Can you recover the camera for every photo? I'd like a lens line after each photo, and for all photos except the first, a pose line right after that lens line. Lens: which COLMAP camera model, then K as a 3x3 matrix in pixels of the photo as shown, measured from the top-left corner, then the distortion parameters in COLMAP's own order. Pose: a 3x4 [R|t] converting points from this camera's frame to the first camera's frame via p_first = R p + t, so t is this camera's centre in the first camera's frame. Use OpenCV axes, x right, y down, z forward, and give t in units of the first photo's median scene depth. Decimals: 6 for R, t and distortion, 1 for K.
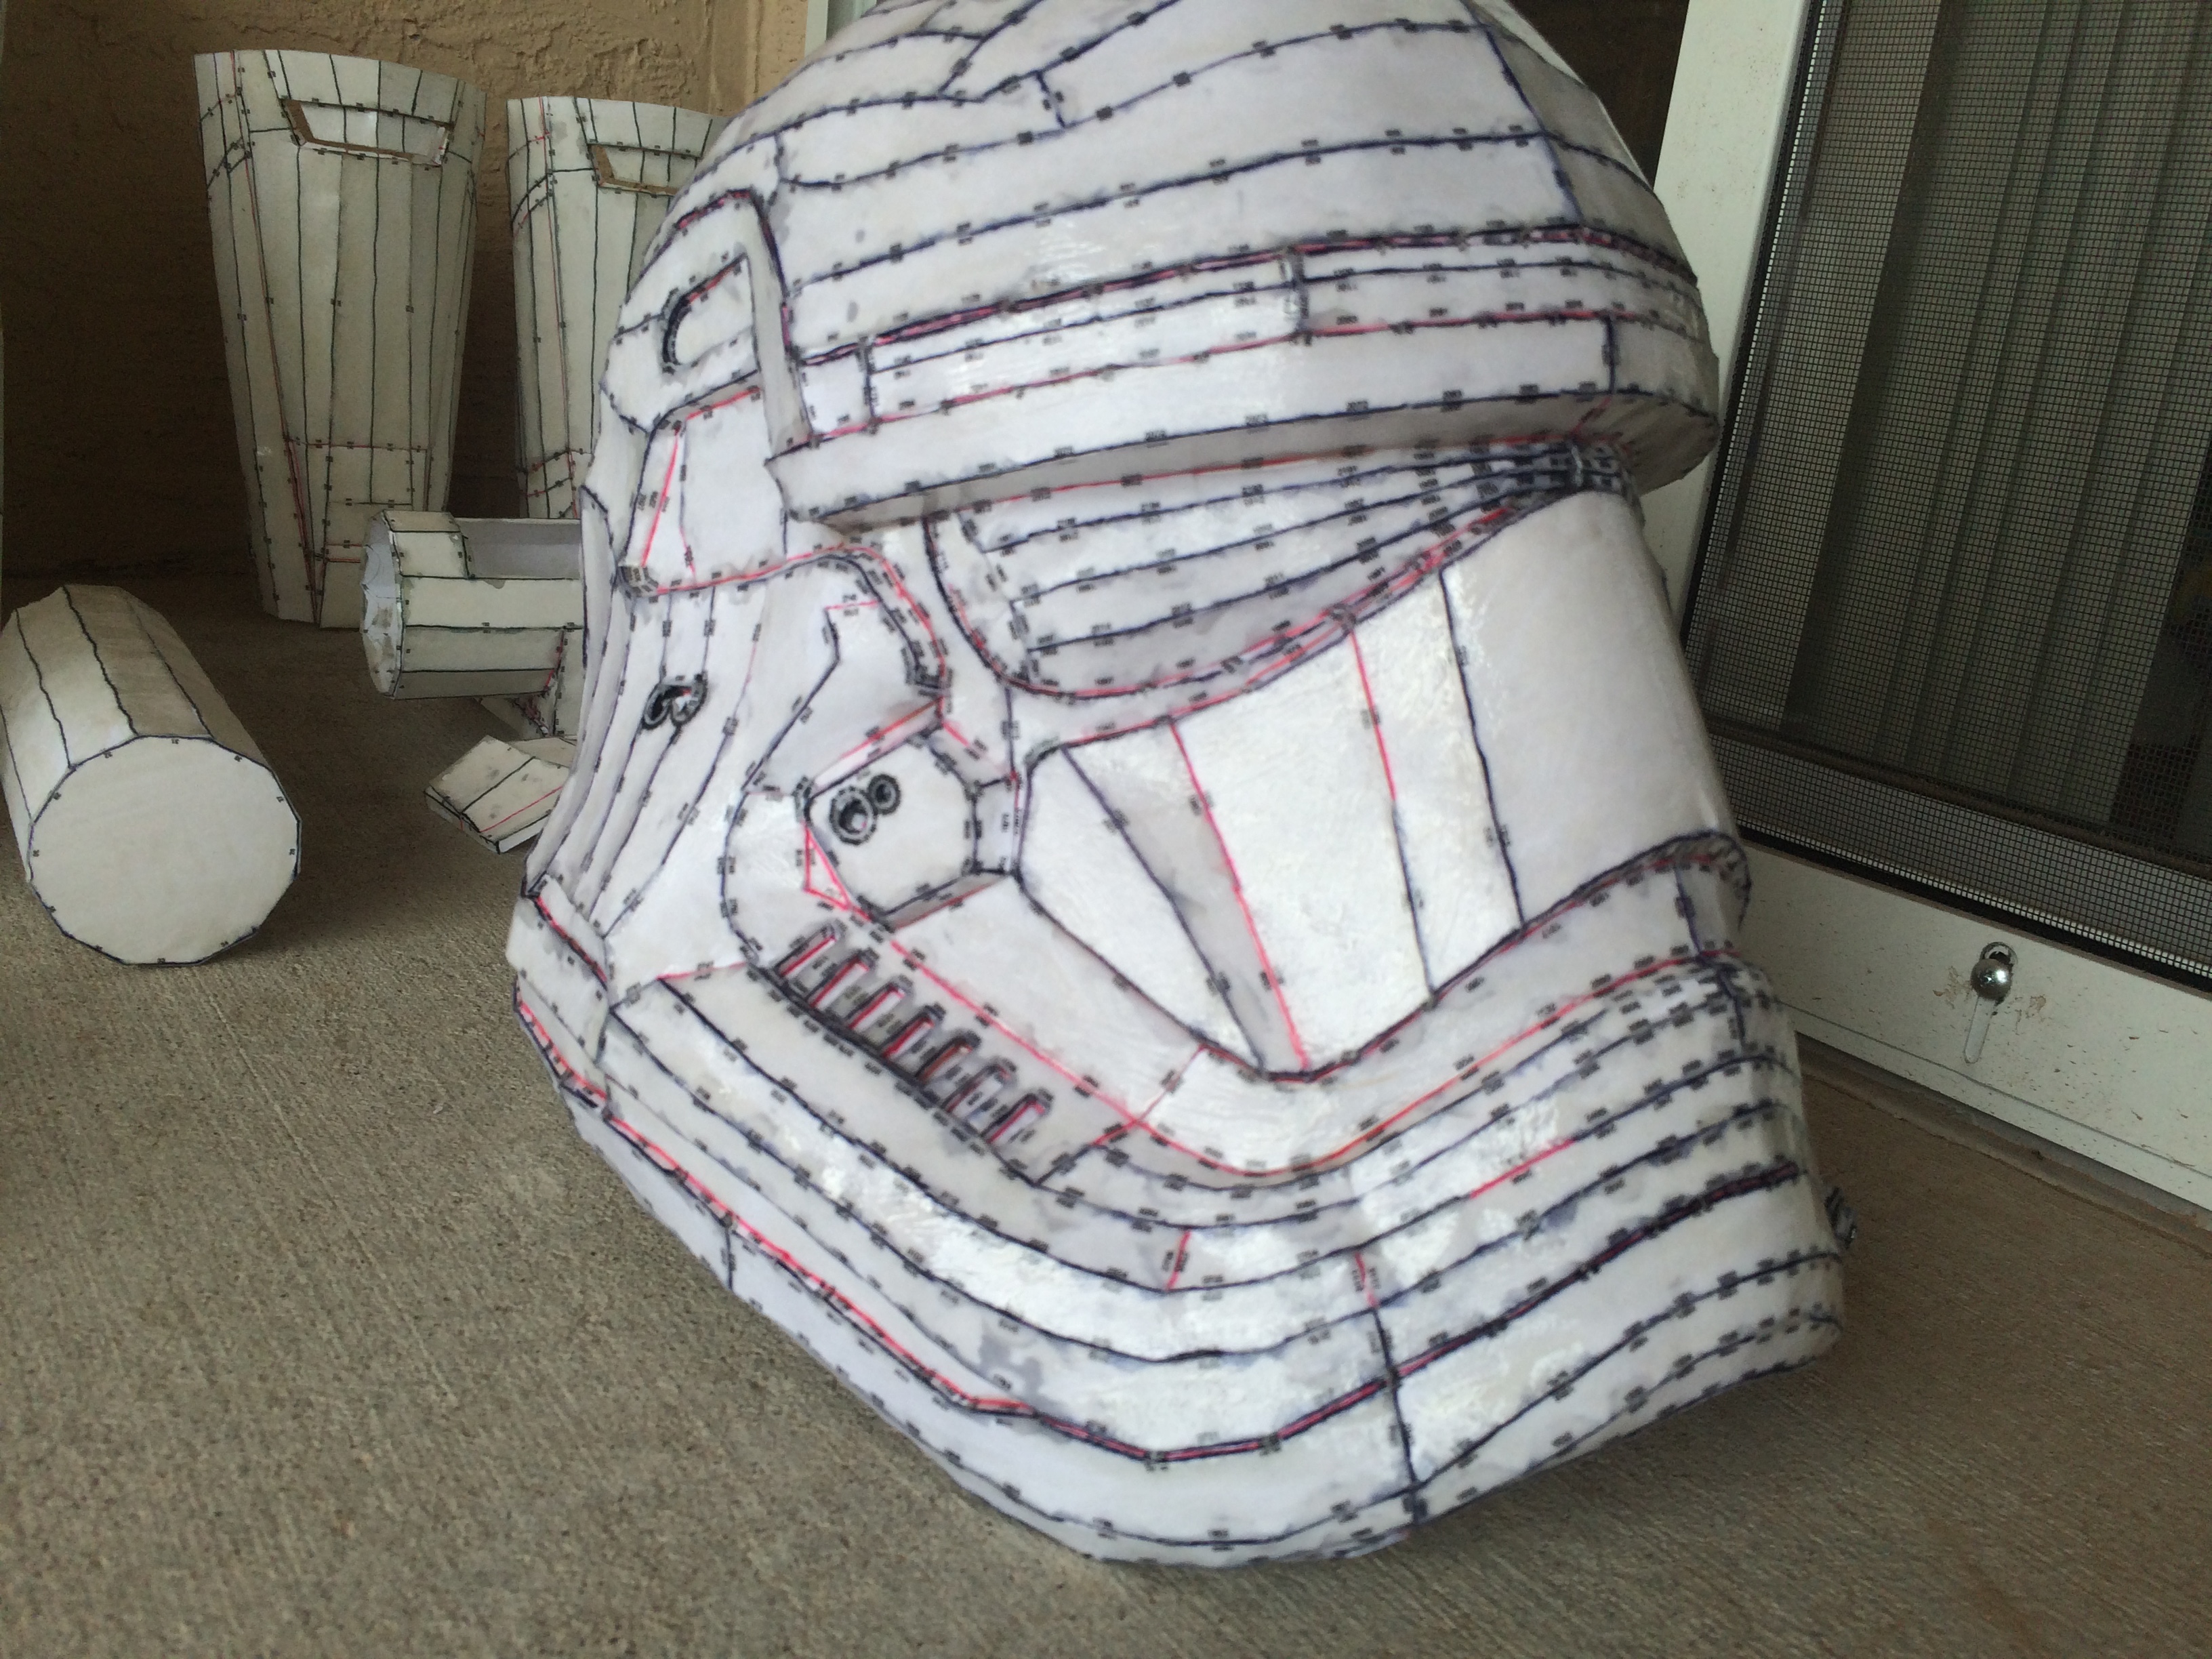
lens RADIAL K [[1922.8, 0, 1109.5], [0, 1922.8, 836.1], [0, 0, 1]] dist [0.076722, -0.122852]
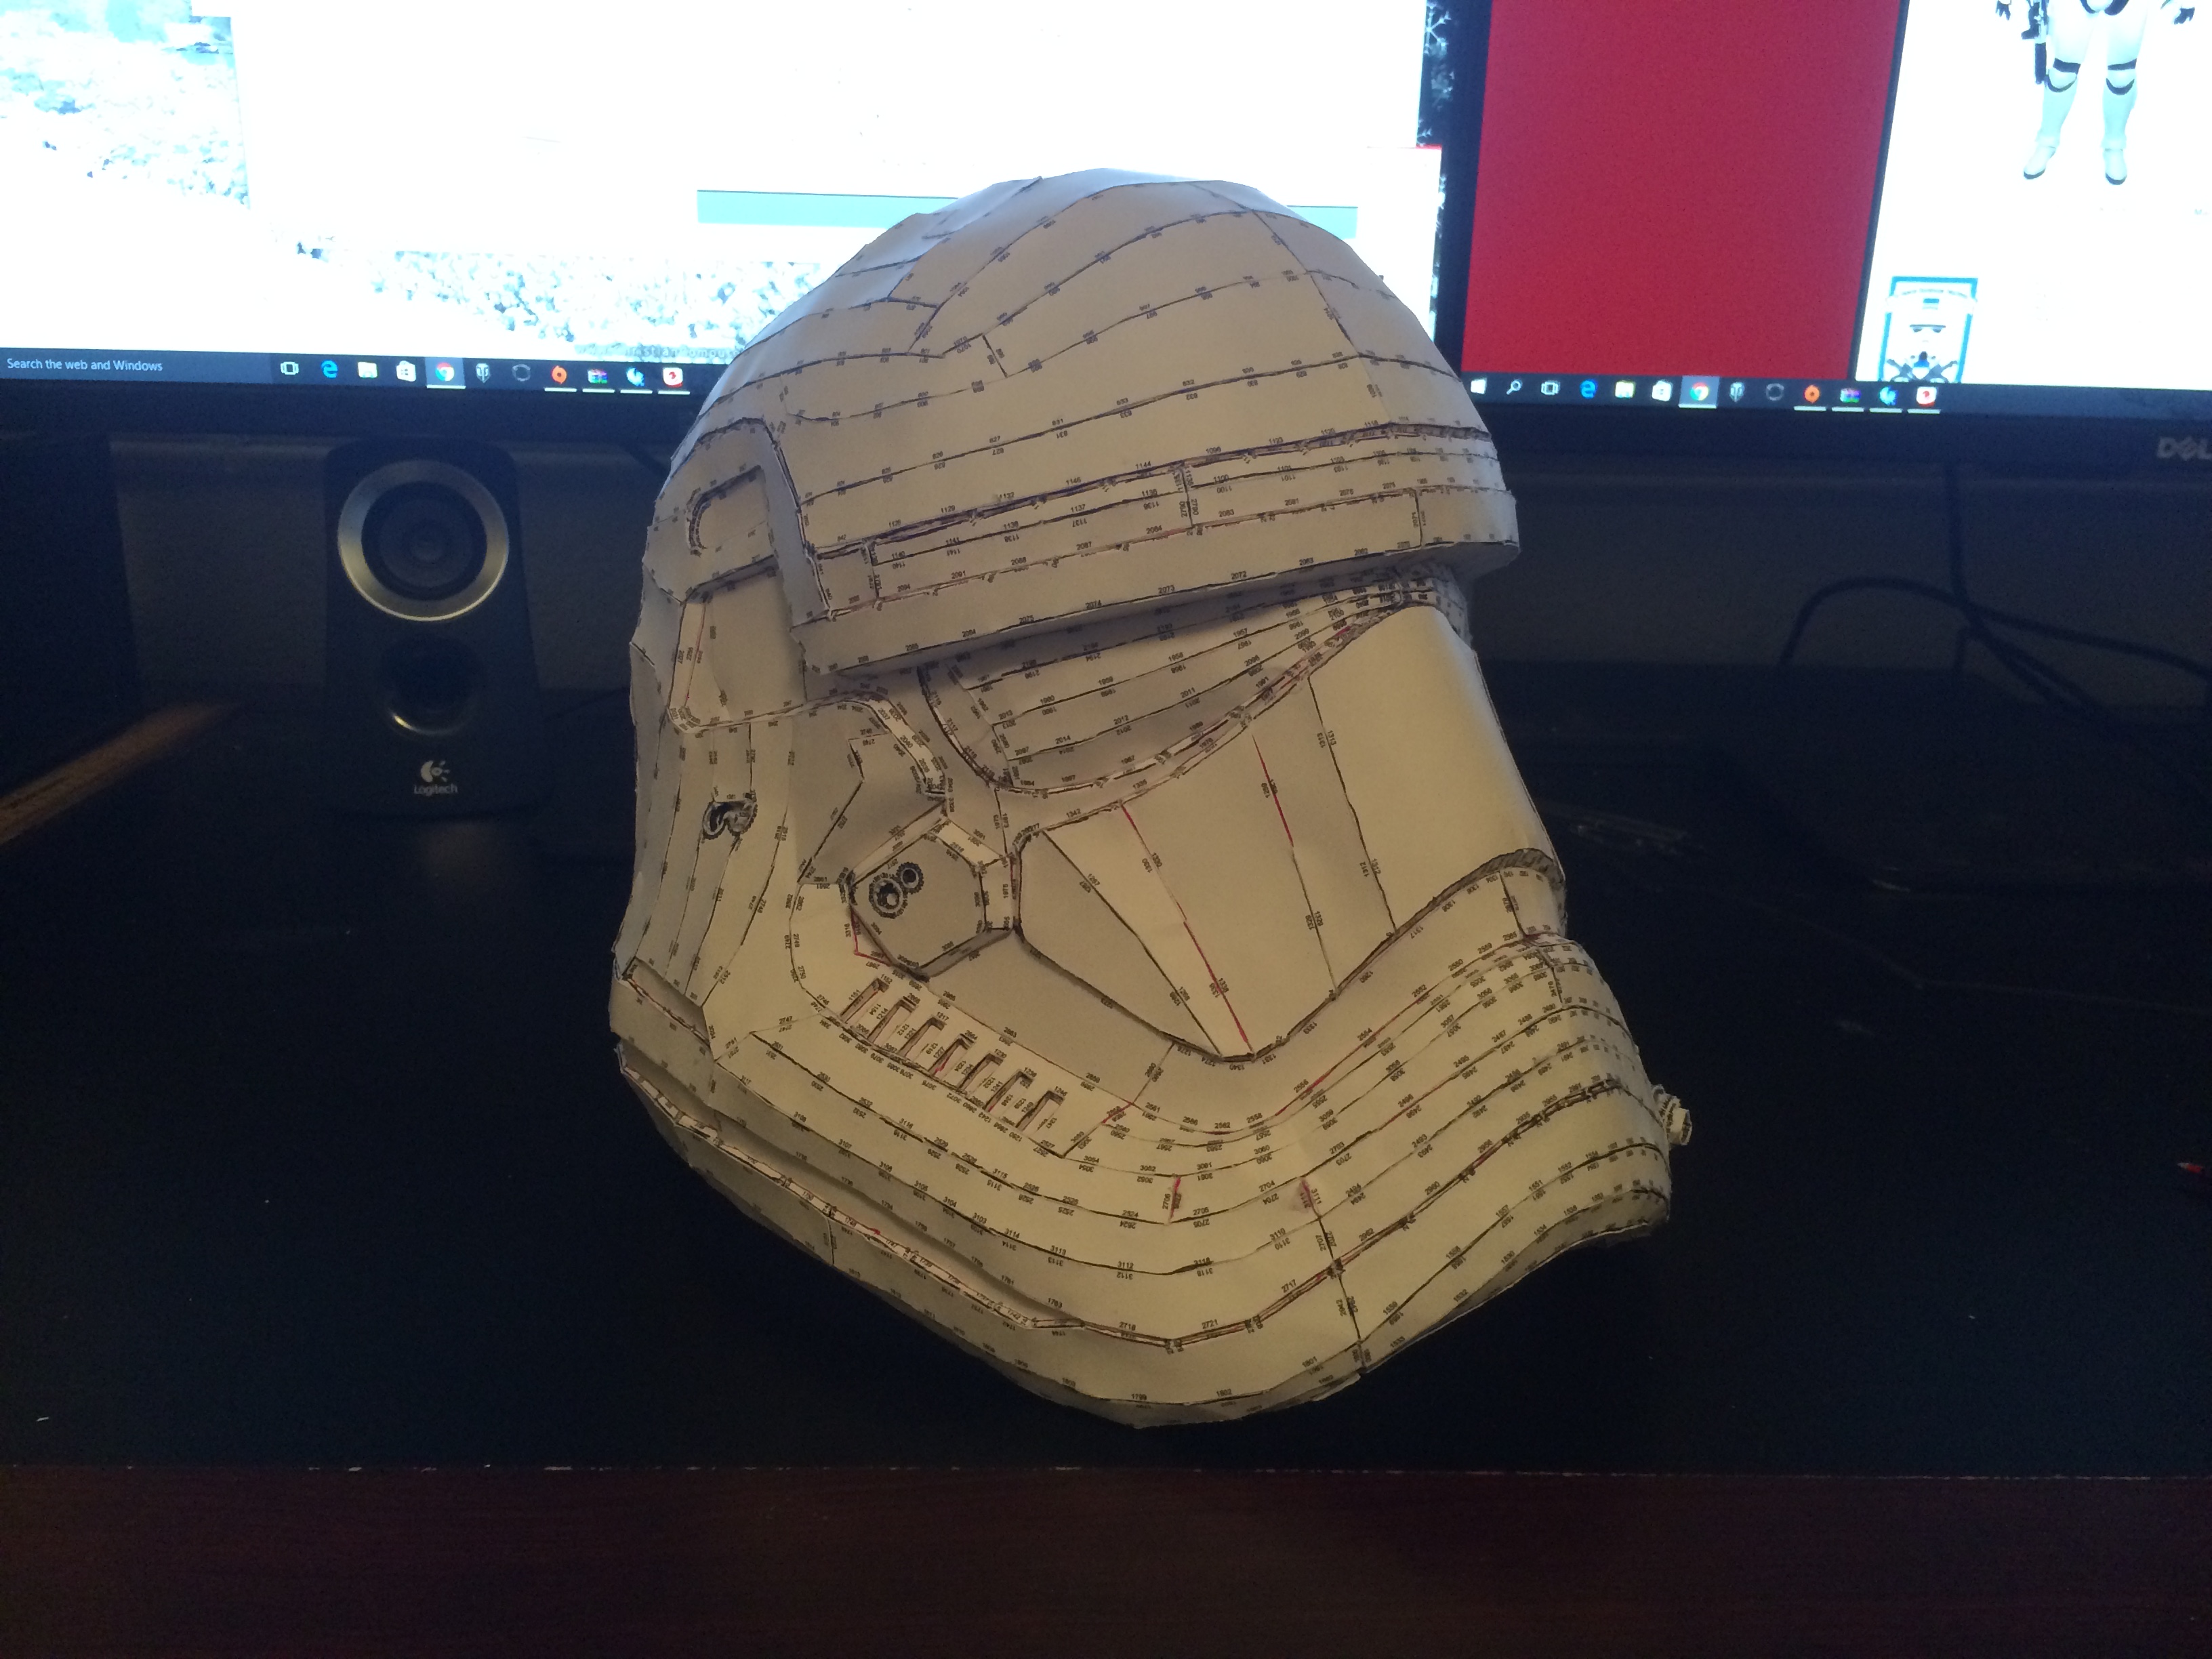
lens RADIAL K [[1922.8, 0, 1122.3], [0, 1922.8, 816.8], [0, 0, 1]] dist [0.076722, -0.122852]
pose [[0.993004, -0.101382, 0.060541, -0.052386], [0.101165, 0.994847, 0.006651, -0.060320], [-0.060903, -0.000480, 0.998144, -0.343589]]
